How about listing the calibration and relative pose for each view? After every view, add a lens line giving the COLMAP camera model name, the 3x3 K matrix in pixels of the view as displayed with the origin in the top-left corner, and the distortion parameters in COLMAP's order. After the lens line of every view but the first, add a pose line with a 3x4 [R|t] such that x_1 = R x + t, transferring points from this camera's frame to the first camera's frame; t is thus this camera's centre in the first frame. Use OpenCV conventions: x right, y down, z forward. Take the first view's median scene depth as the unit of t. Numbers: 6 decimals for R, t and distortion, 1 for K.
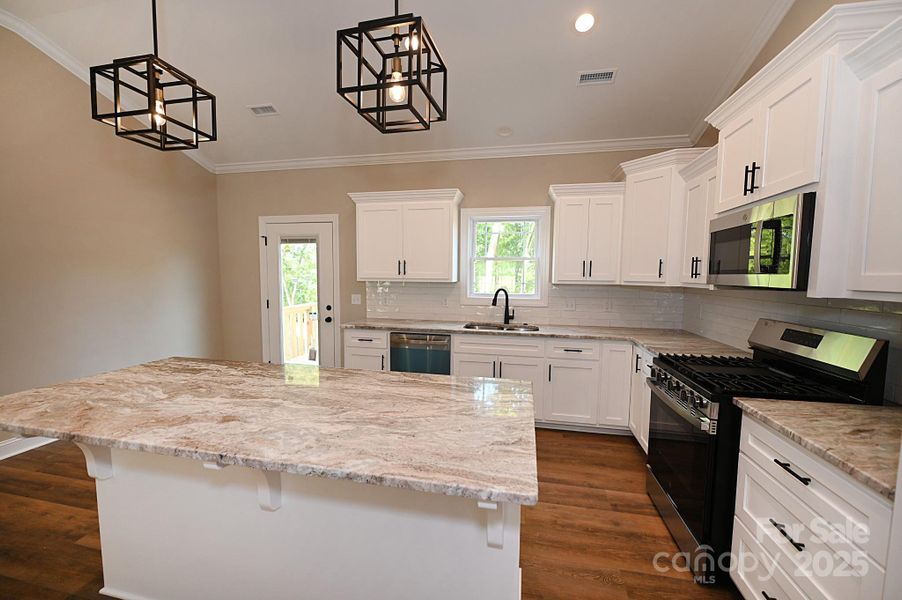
lens RADIAL K [[356.4, 0, 451.6], [0, 356.4, 301.7], [0, 0, 1]] dist [-0.009158, -0.000555]
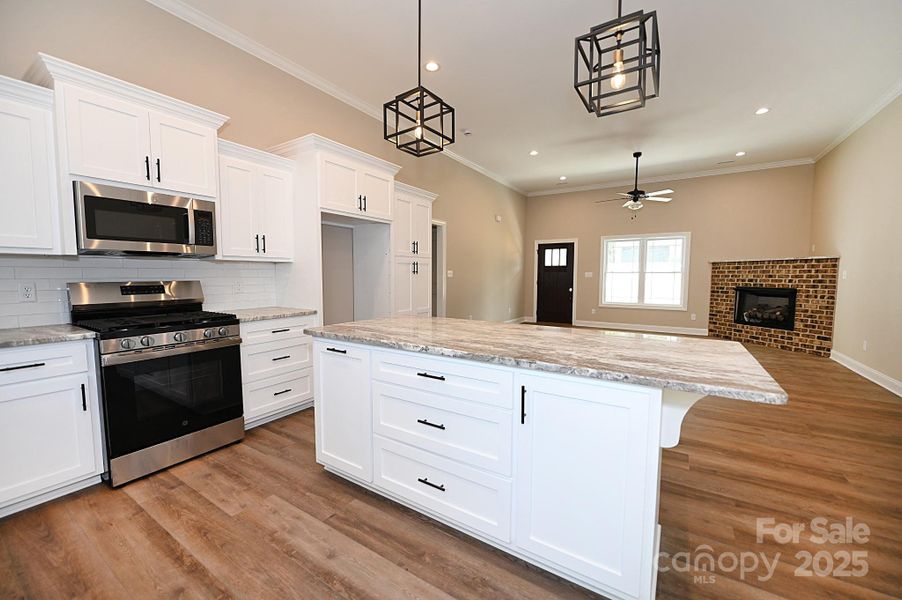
lens RADIAL K [[356.4, 0, 447.9], [0, 356.4, 301.1], [0, 0, 1]] dist [-0.009158, -0.000555]
pose [[-0.933031, -0.039530, 0.357618, -0.350812], [0.015135, 0.988754, 0.148783, -0.024147], [-0.359478, 0.144232, -0.921940, 1.013529]]
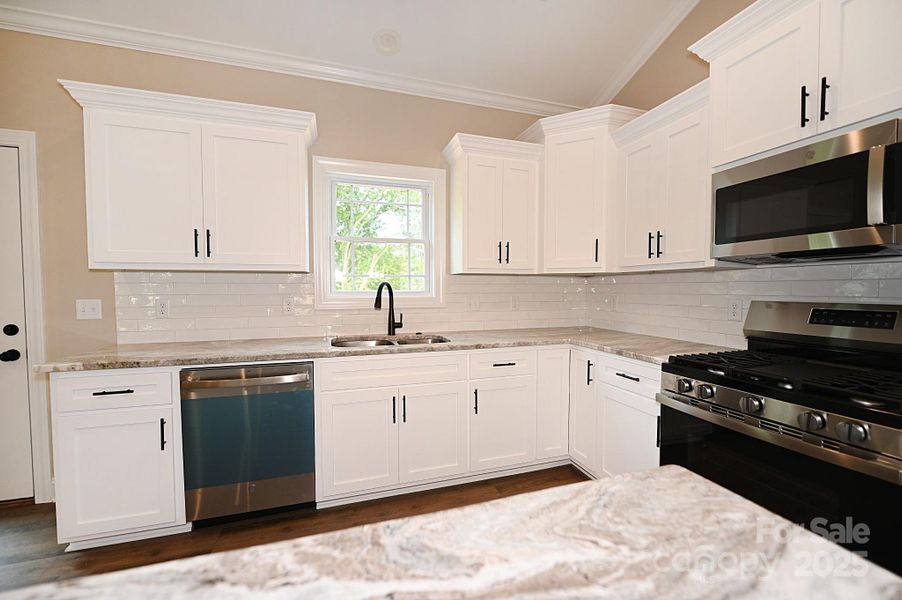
lens RADIAL K [[356.4, 0, 450.4], [0, 356.4, 300.4], [0, 0, 1]] dist [-0.009158, -0.000555]
pose [[0.869239, -0.027212, 0.493642, -0.091326], [0.046671, 0.998542, -0.027138, 0.023050], [-0.492184, 0.046628, 0.869242, 0.408576]]
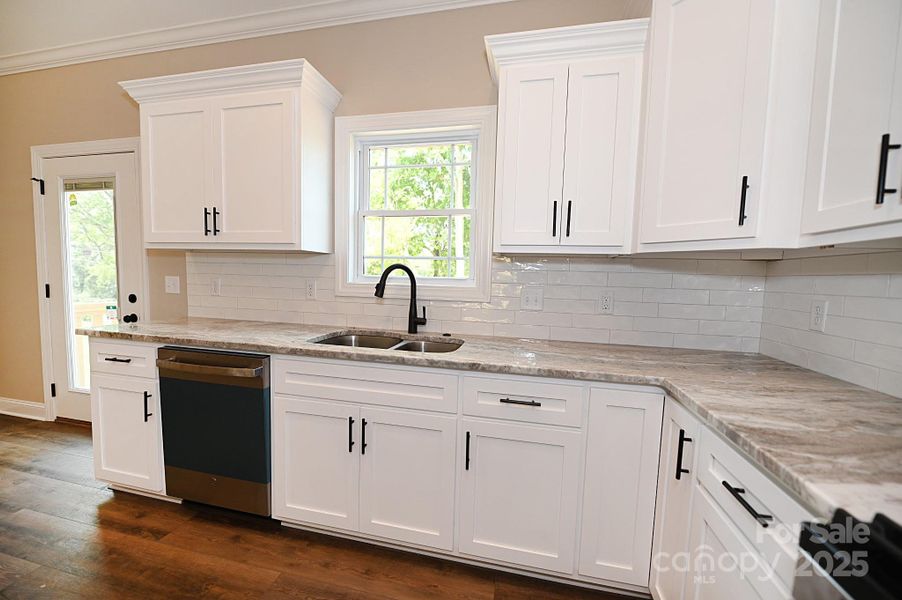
lens RADIAL K [[356.4, 0, 448.5], [0, 356.4, 303.5], [0, 0, 1]] dist [-0.009158, -0.000555]
pose [[0.999697, 0.019949, -0.014431, 0.244569], [-0.019970, 0.999800, -0.001272, 0.020162], [0.014403, 0.001559, 0.999895, 0.540814]]
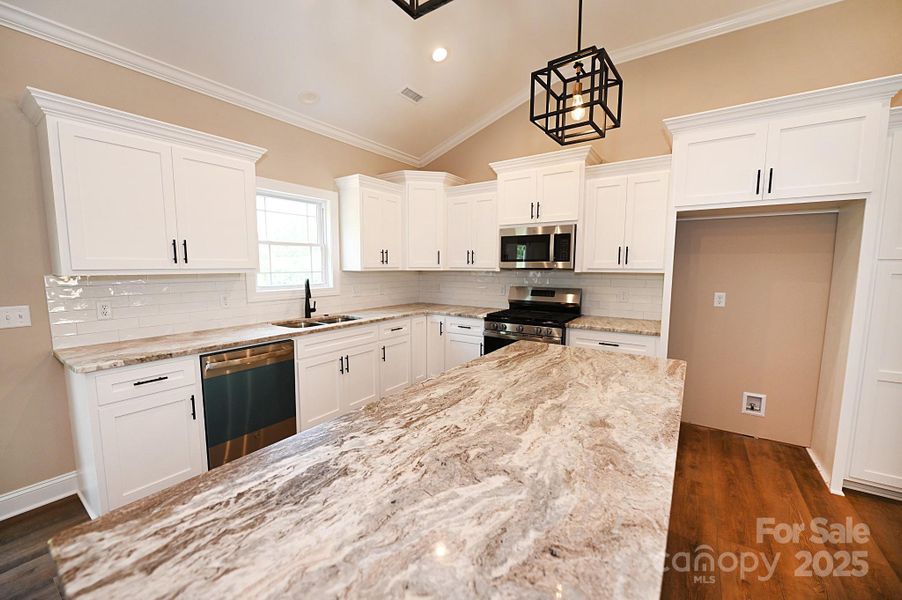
lens RADIAL K [[356.4, 0, 450.9], [0, 356.4, 300.8], [0, 0, 1]] dist [-0.009158, -0.000555]
pose [[0.389166, -0.101033, 0.915610, -0.588655], [0.071460, 0.994283, 0.079342, -0.029155], [-0.918392, 0.034552, 0.394161, 0.368736]]
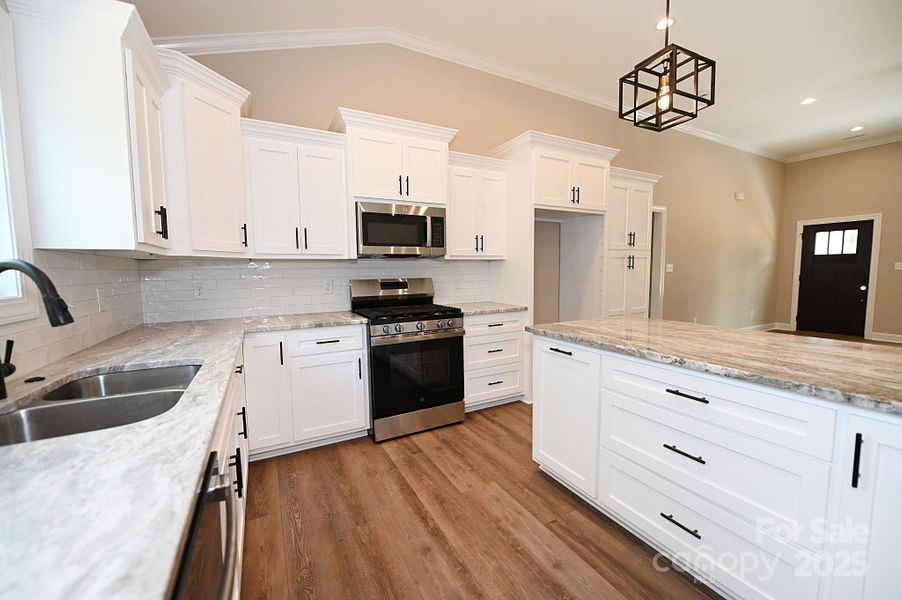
lens RADIAL K [[356.4, 0, 452.6], [0, 356.4, 301.3], [0, 0, 1]] dist [-0.009158, -0.000555]
pose [[-0.640397, -0.069332, 0.764908, -0.287593], [0.063518, 0.987725, 0.142707, -0.027859], [-0.765413, 0.139974, -0.628132, 1.023024]]
